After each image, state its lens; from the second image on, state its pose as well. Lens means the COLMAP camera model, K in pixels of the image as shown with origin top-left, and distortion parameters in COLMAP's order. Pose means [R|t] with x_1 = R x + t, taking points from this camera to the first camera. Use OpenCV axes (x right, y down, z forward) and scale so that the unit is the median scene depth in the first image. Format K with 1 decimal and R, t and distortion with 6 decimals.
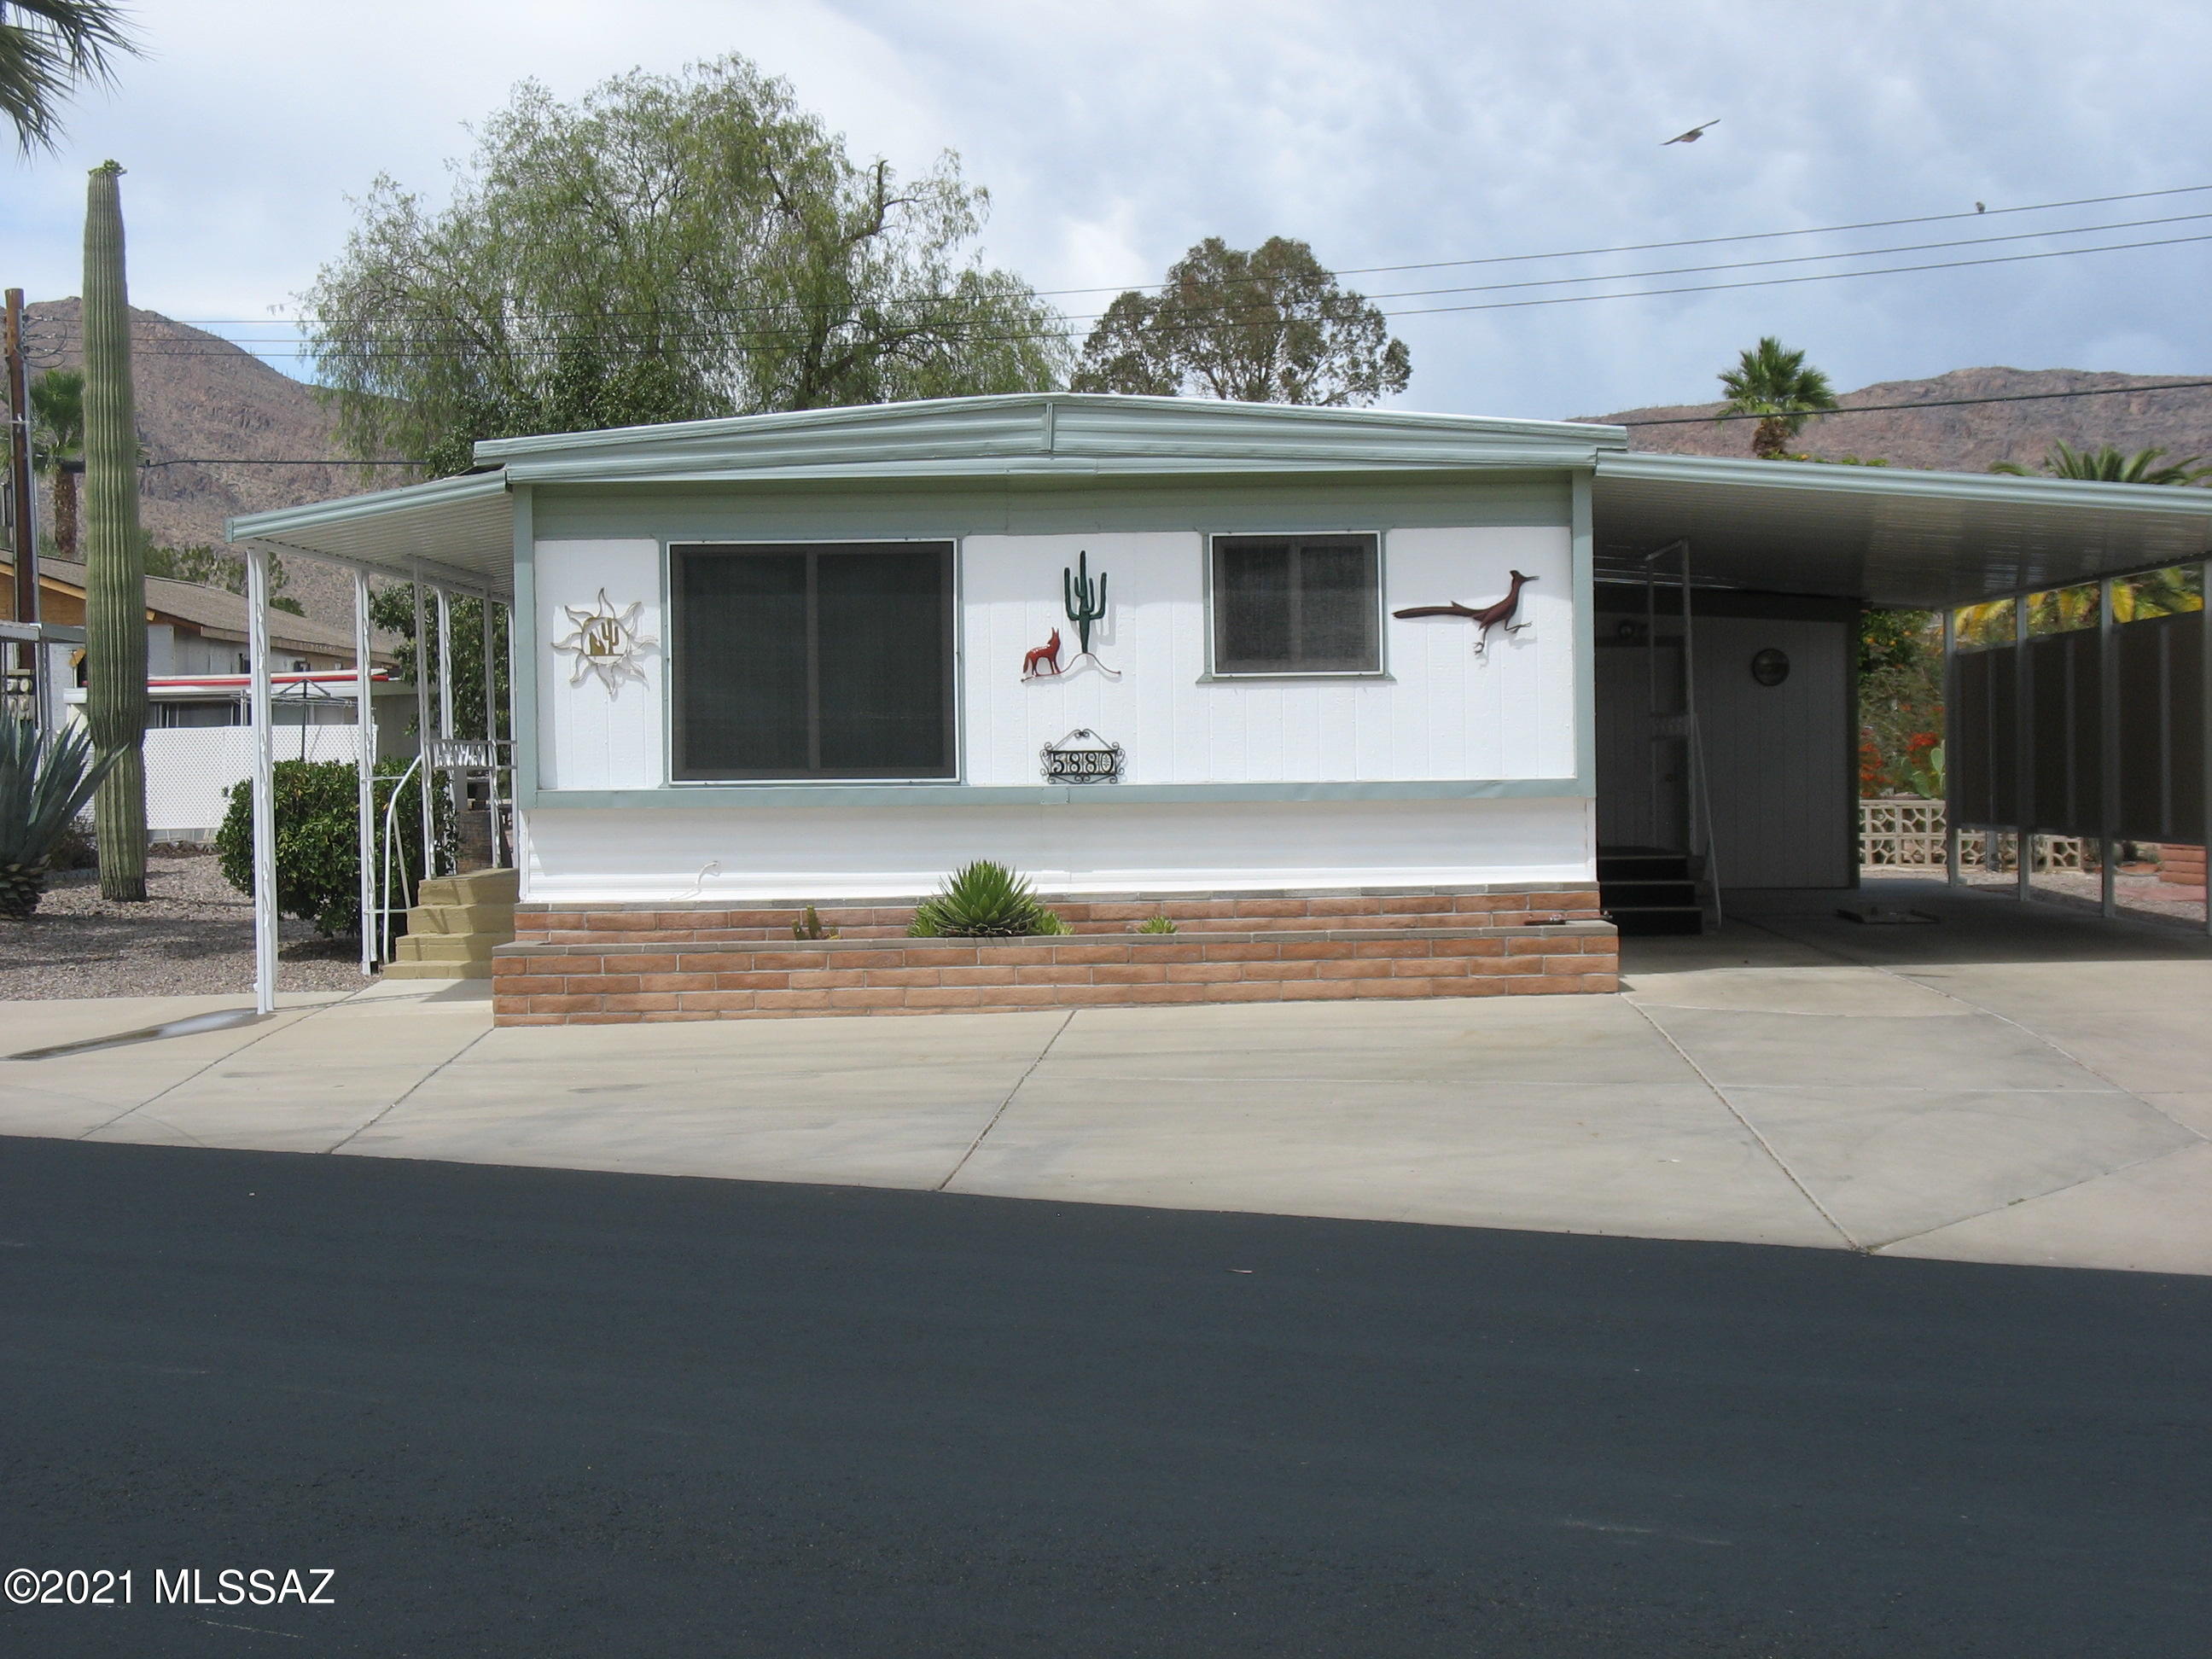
lens RADIAL K [[3969.3, 0, 1107.0], [0, 3969.3, 838.5], [0, 0, 1]] dist [-0.061217, 0.000000]
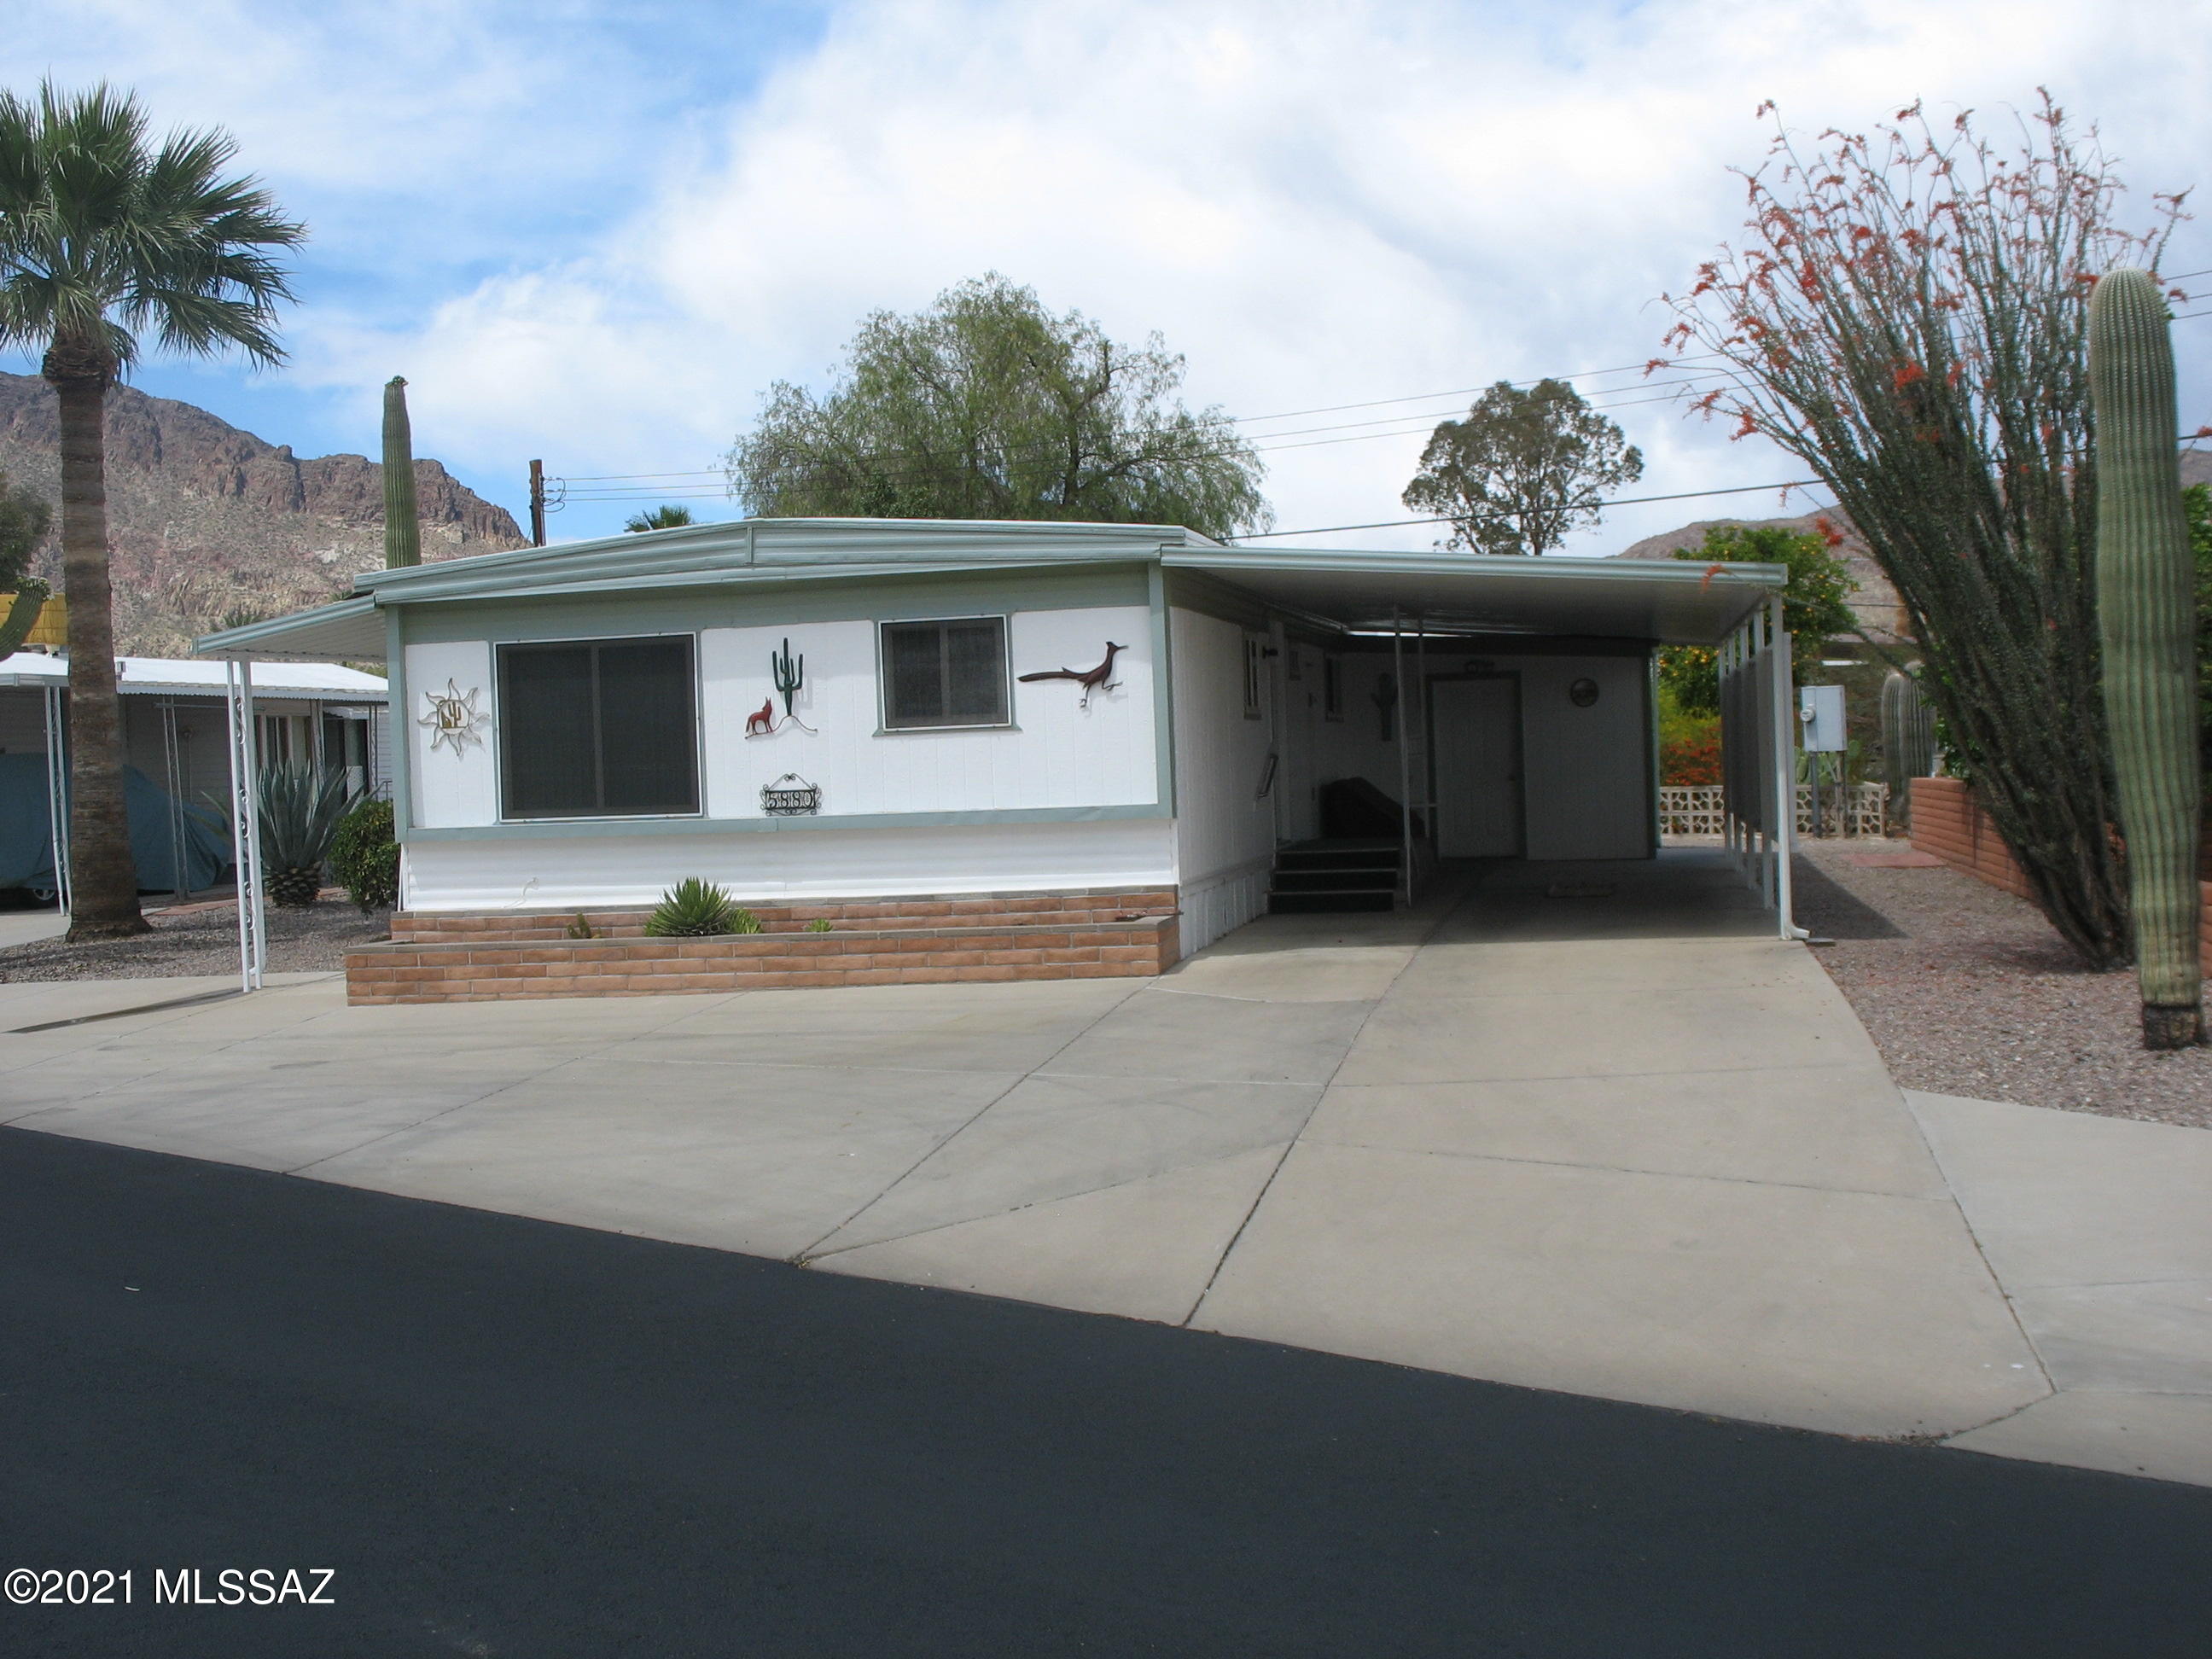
lens RADIAL K [[2632.9, 0, 1105.4], [0, 2632.9, 827.0], [0, 0, 1]] dist [-0.155670, 0.000000]
pose [[0.980984, -0.018985, -0.193155, 0.263253], [0.021743, 0.999690, 0.012166, -0.018222], [0.192864, -0.016134, 0.981093, 0.168741]]
